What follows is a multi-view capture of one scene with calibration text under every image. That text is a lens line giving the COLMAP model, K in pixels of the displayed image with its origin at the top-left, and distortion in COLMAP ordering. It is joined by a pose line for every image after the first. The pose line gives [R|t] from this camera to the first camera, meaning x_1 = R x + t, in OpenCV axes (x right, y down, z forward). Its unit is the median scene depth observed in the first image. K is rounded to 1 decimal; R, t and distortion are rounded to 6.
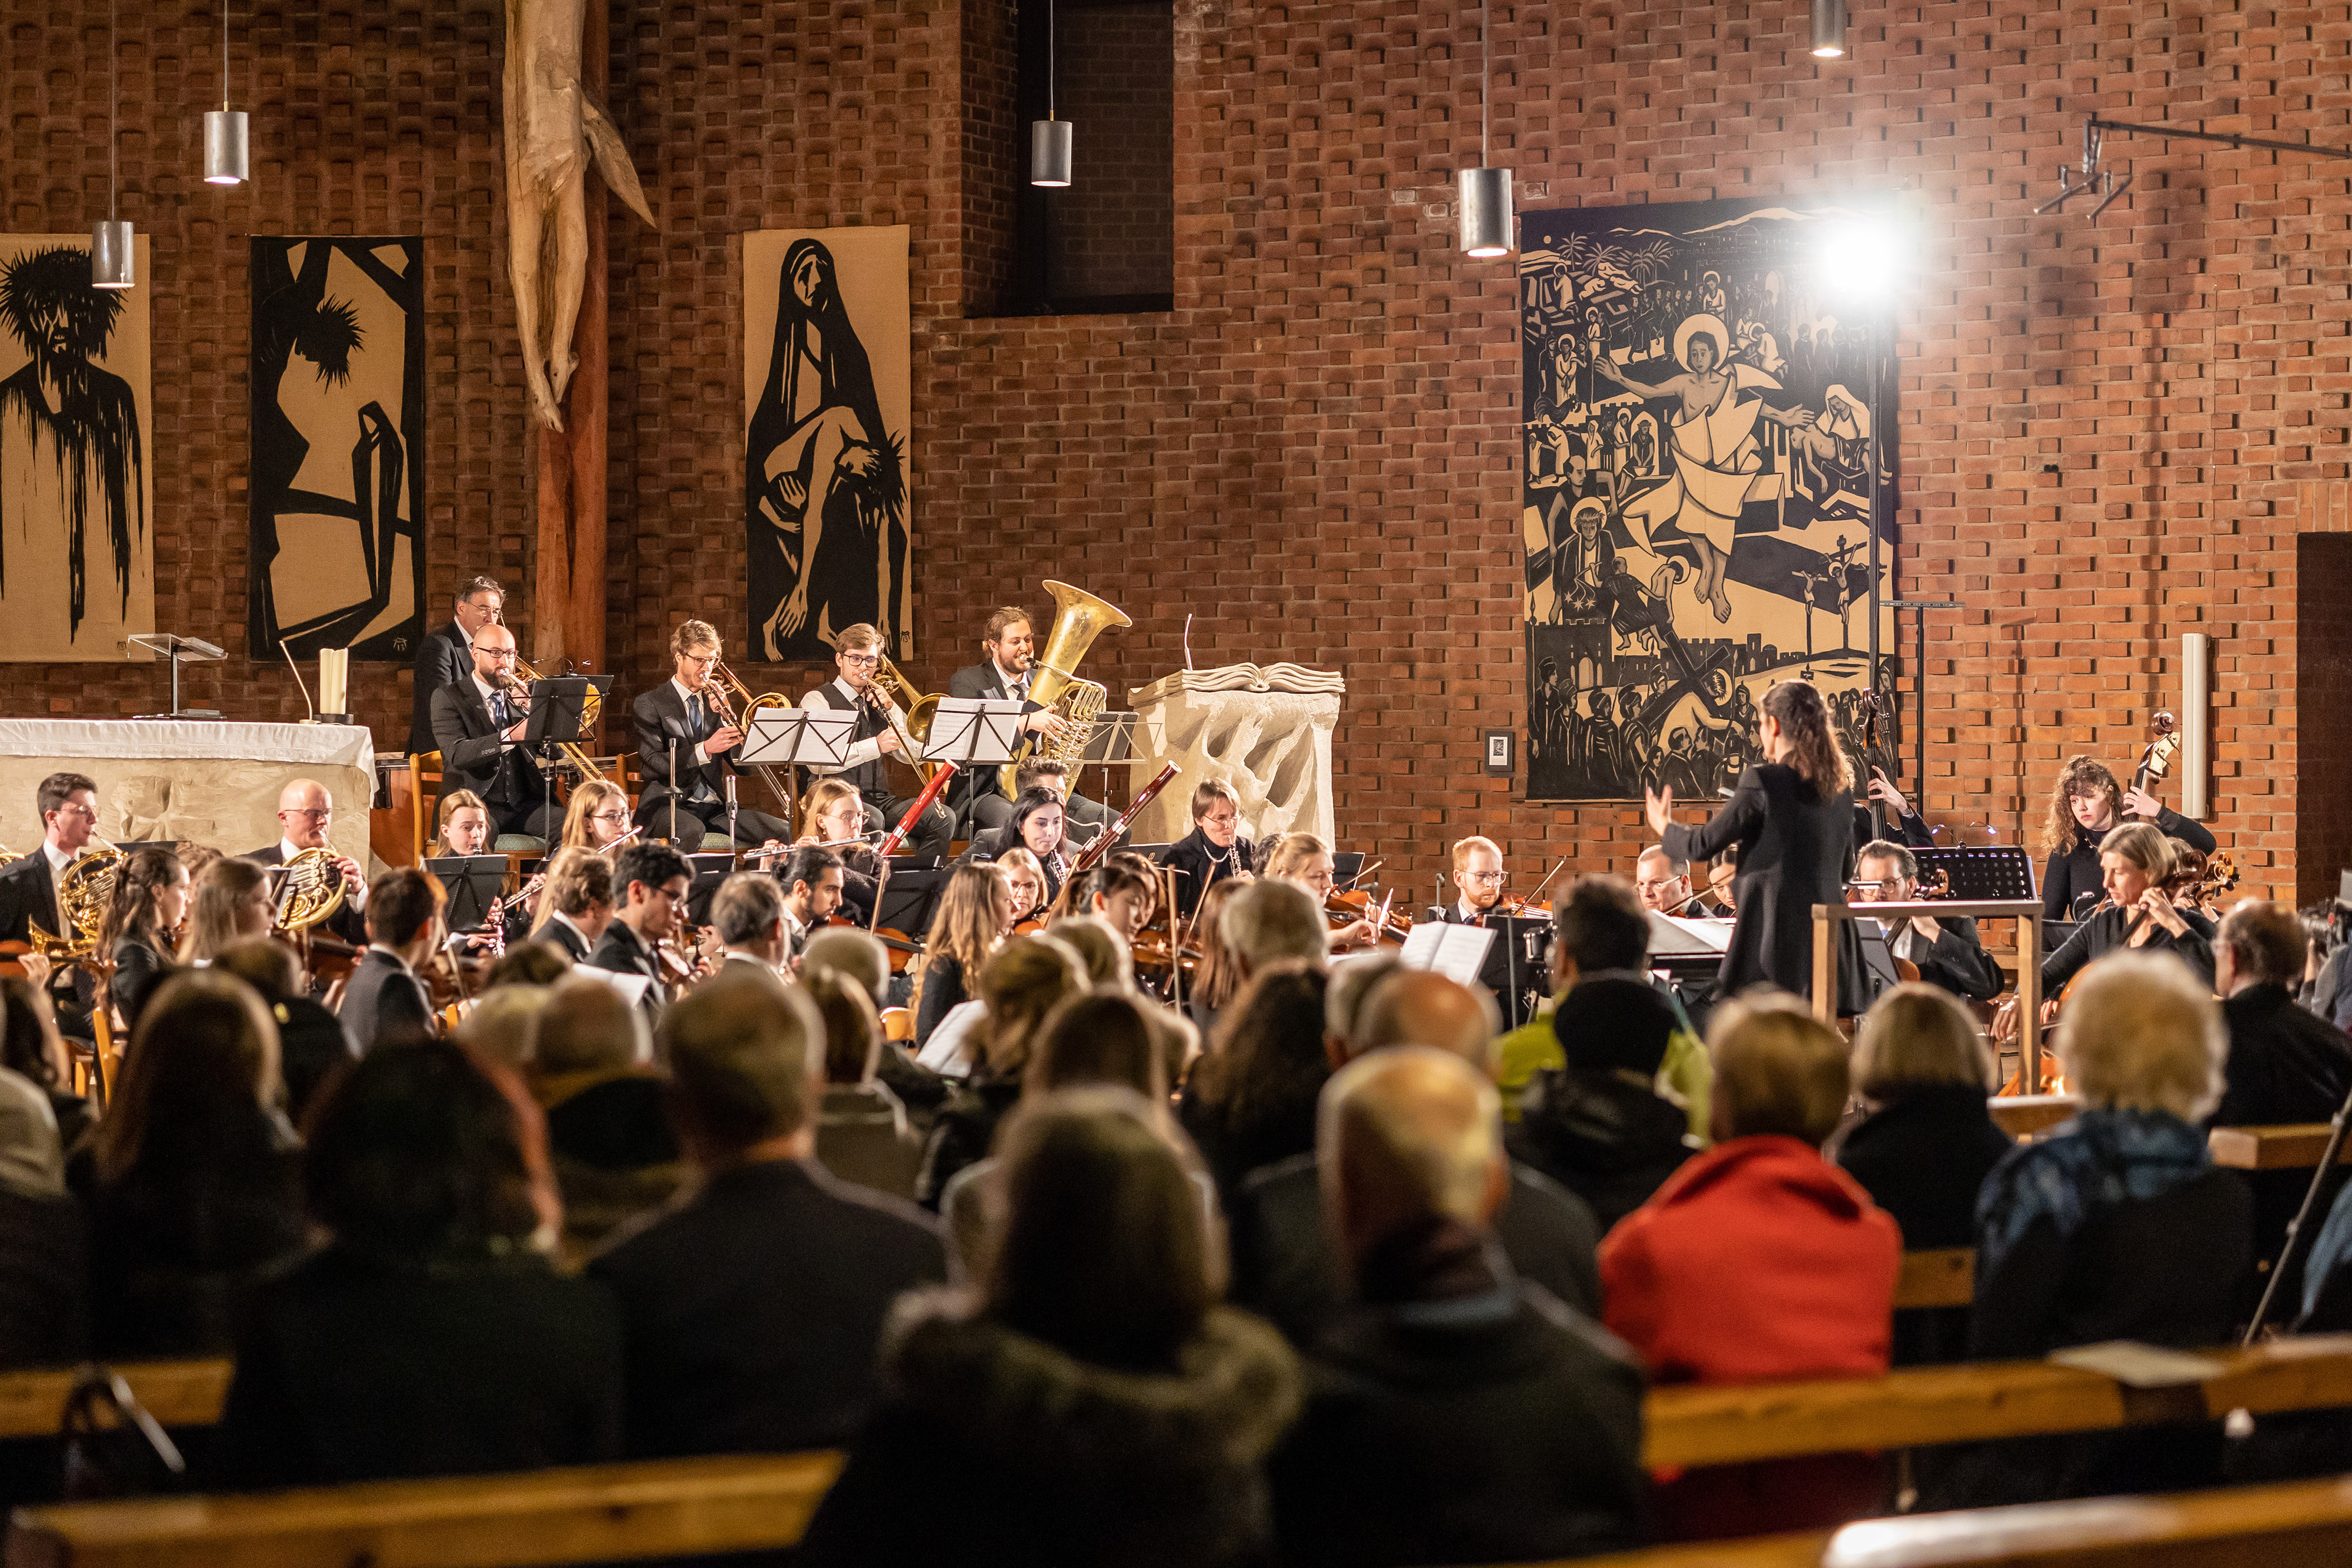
lens RADIAL K [[5815.1, 0, 1126.0], [0, 5815.1, 743.2], [0, 0, 1]] dist [0.039590, 0.160343]
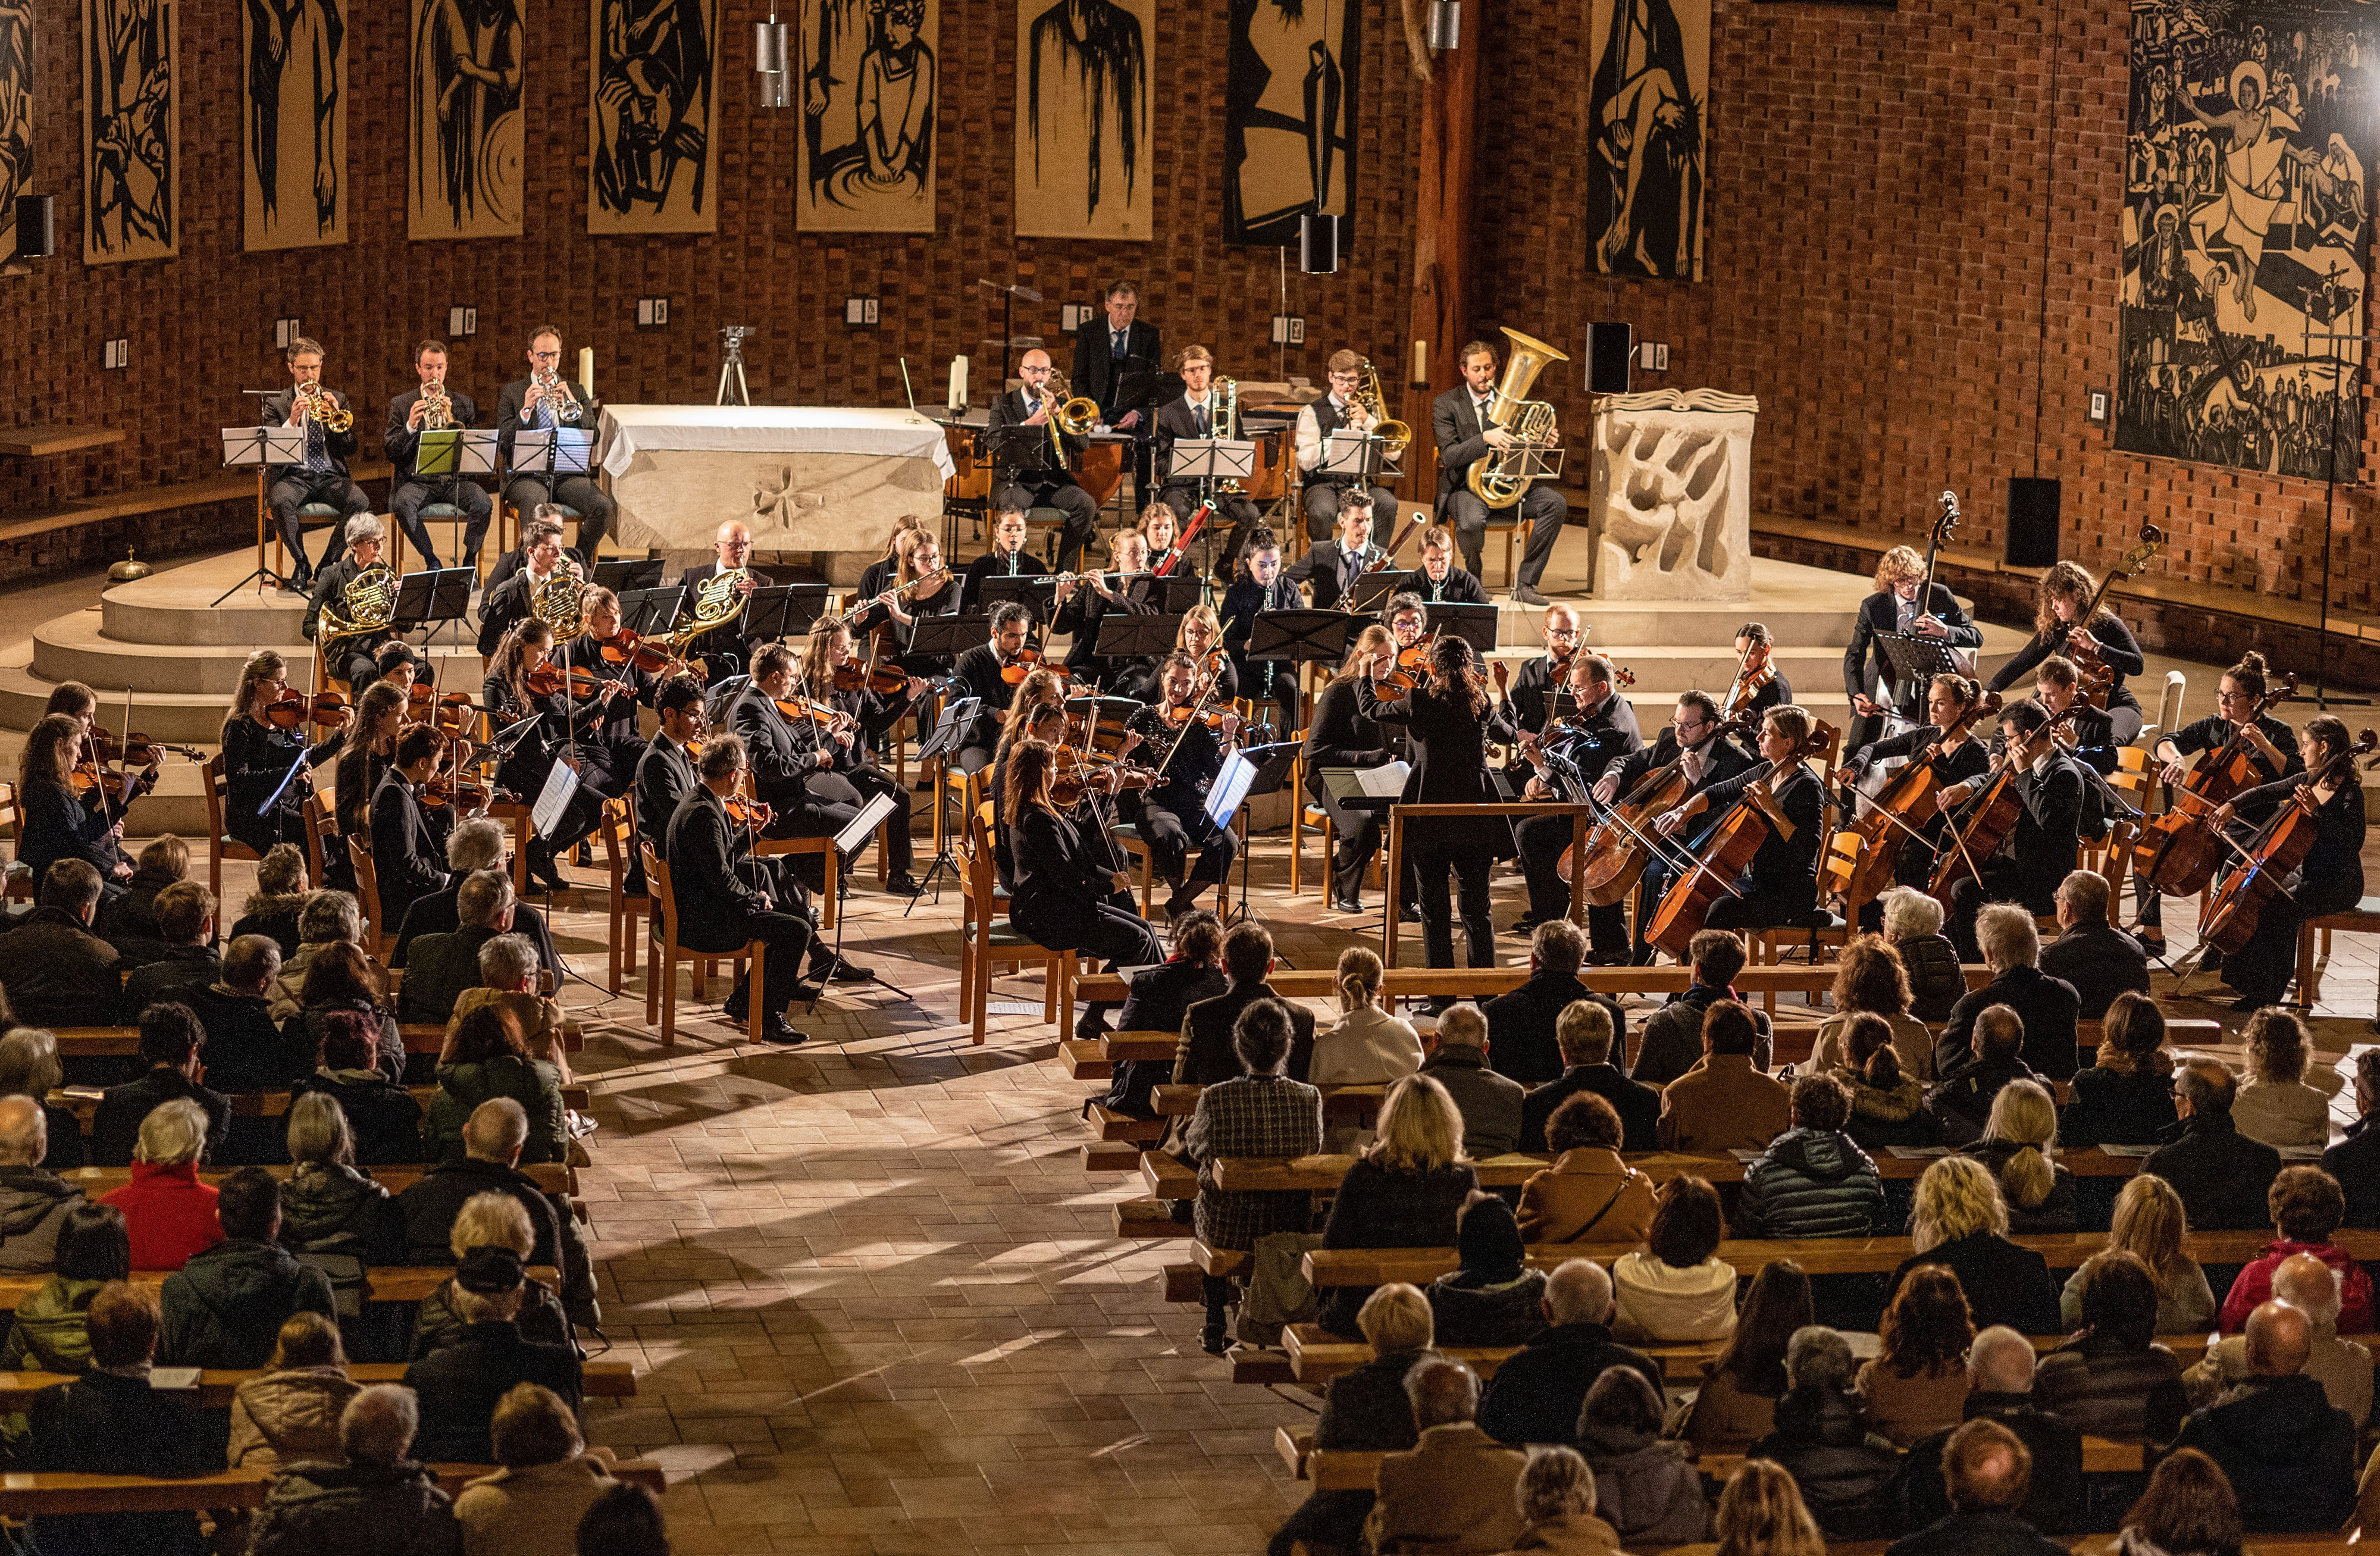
lens RADIAL K [[6612.6, 0, 1096.0], [0, 6612.6, 562.6], [0, 0, 1]] dist [0.097255, 1.610268]
pose [[0.916810, 0.075620, -0.392099, 0.394705], [-0.024691, 0.990762, 0.133346, -0.137643], [0.398560, -0.112571, 0.910207, -0.319820]]
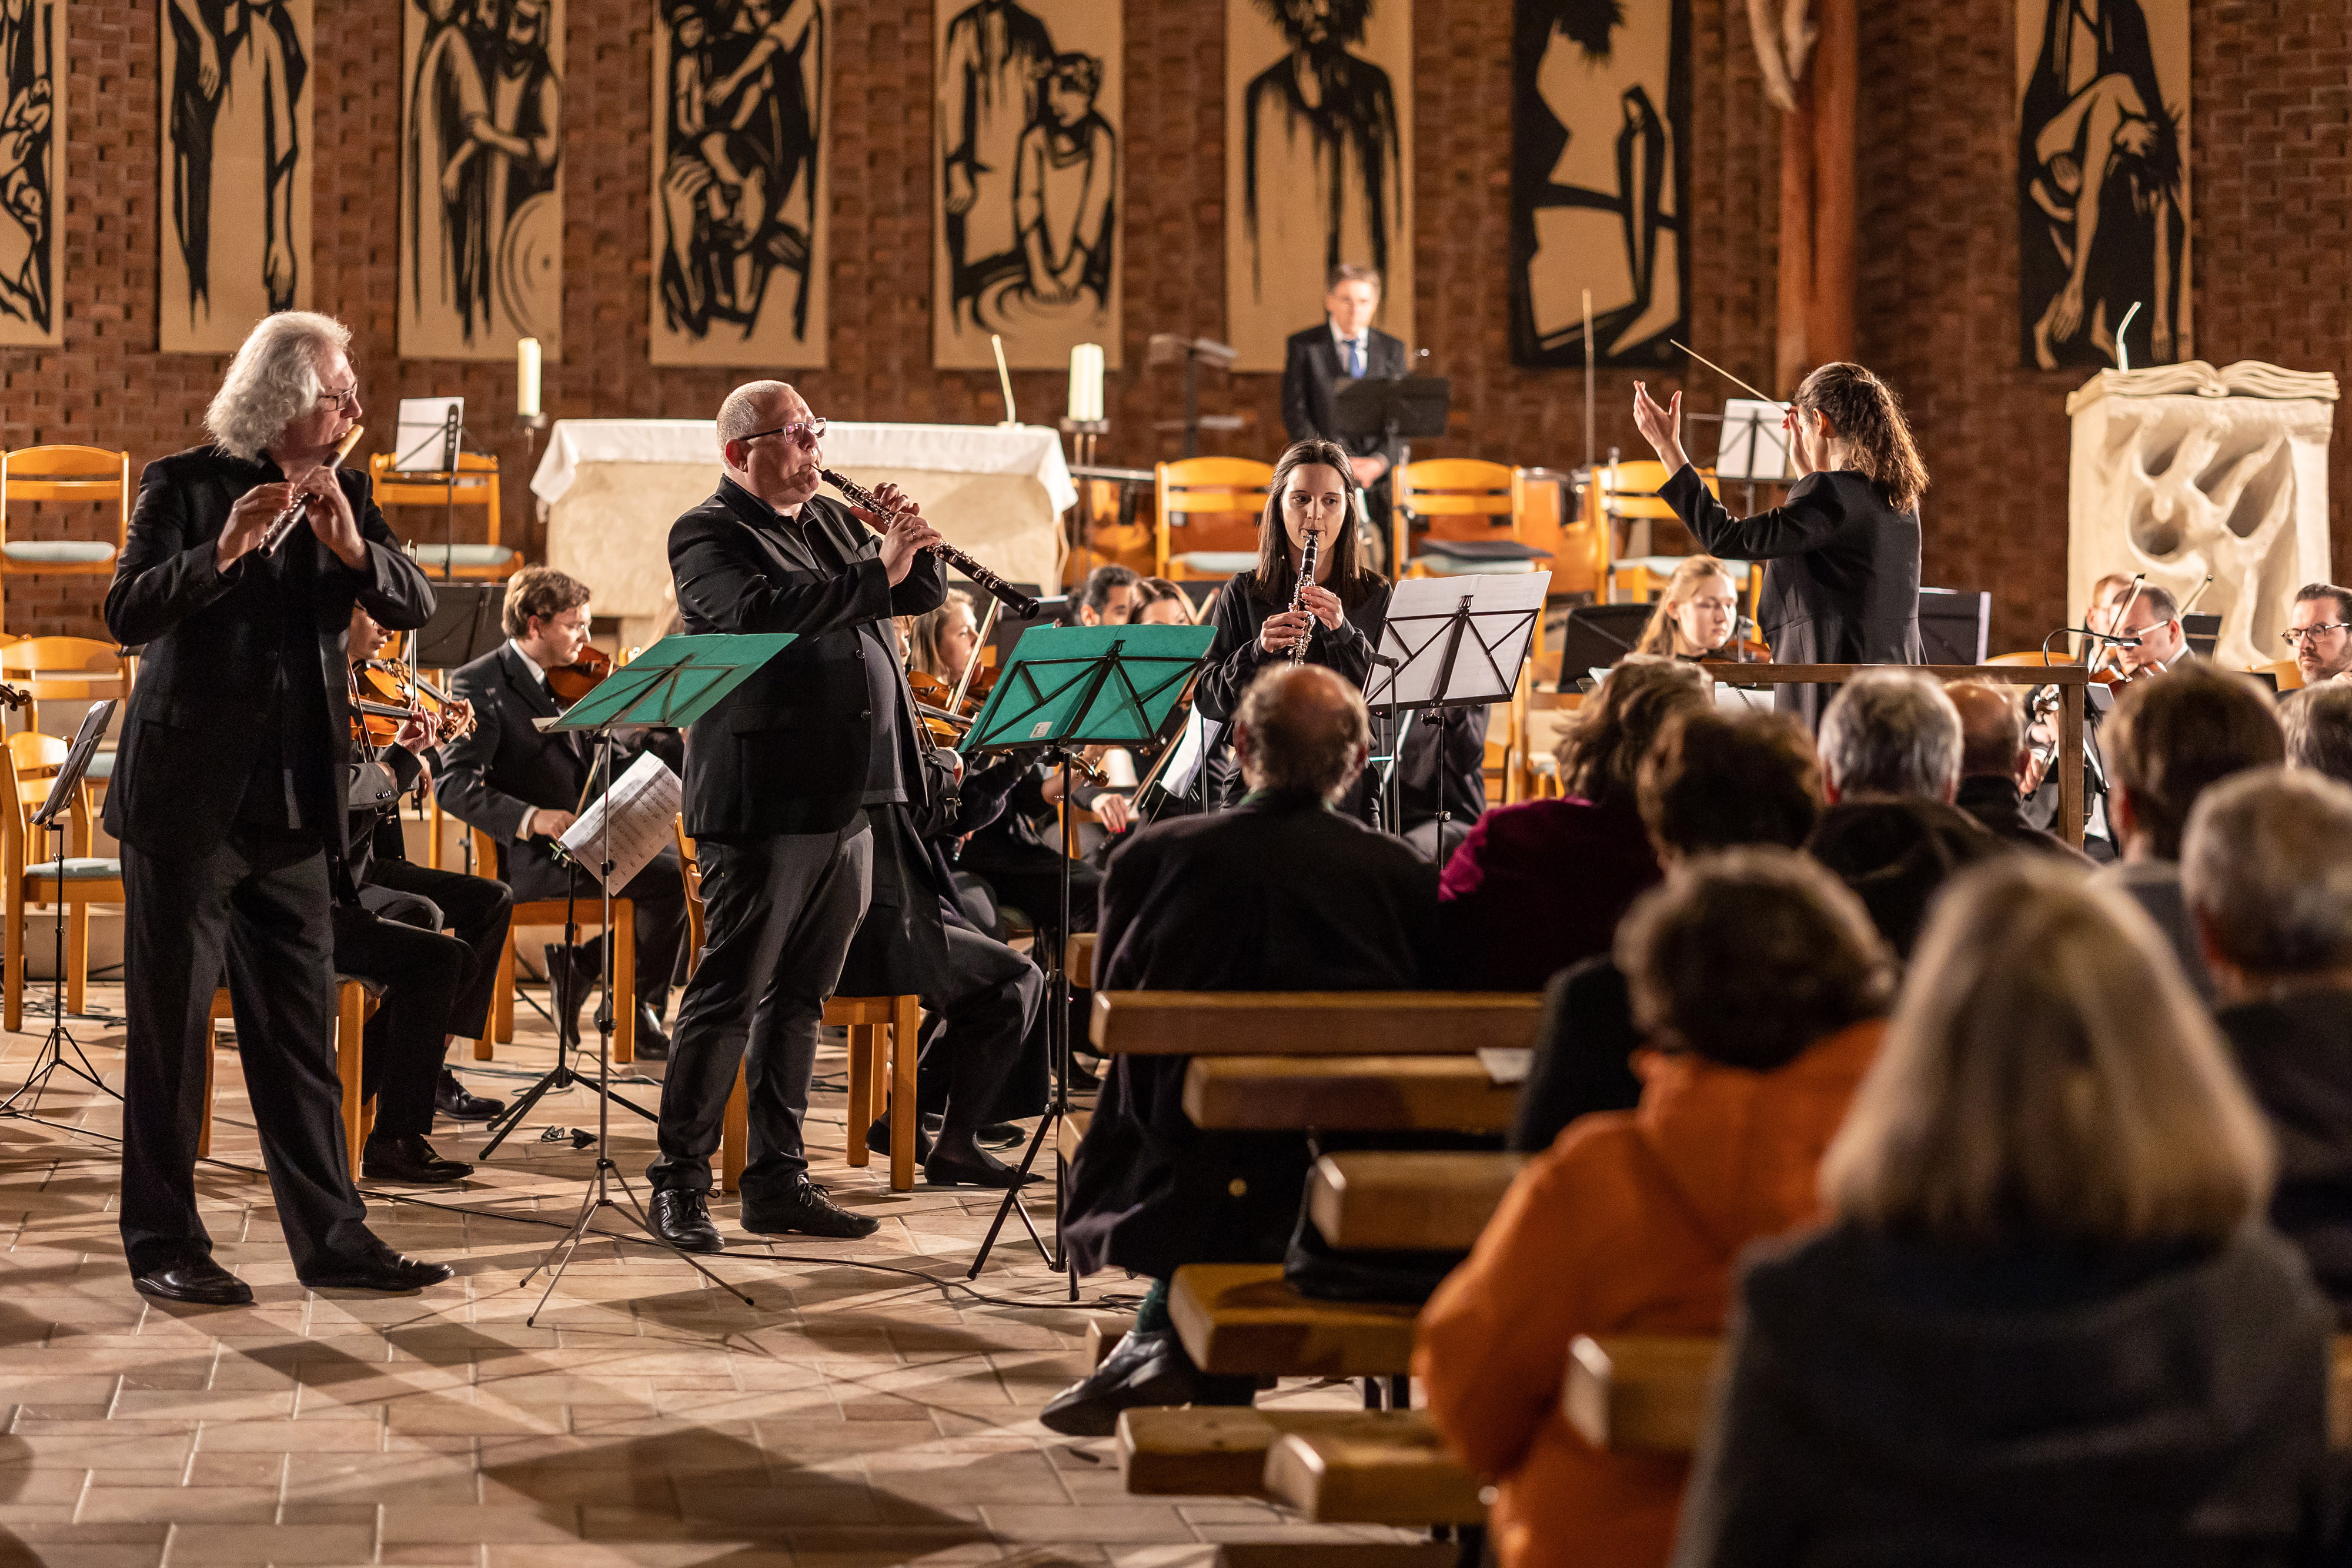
lens RADIAL K [[5694.2, 0, 691.5], [0, 5694.2, 275.8], [0, 0, 1]] dist [0.007567, -0.243827]
pose [[0.855386, -0.008978, -0.517913, 0.209030], [-0.009710, 0.999396, -0.033361, 0.002436], [0.517900, 0.033566, 0.854783, 0.165440]]
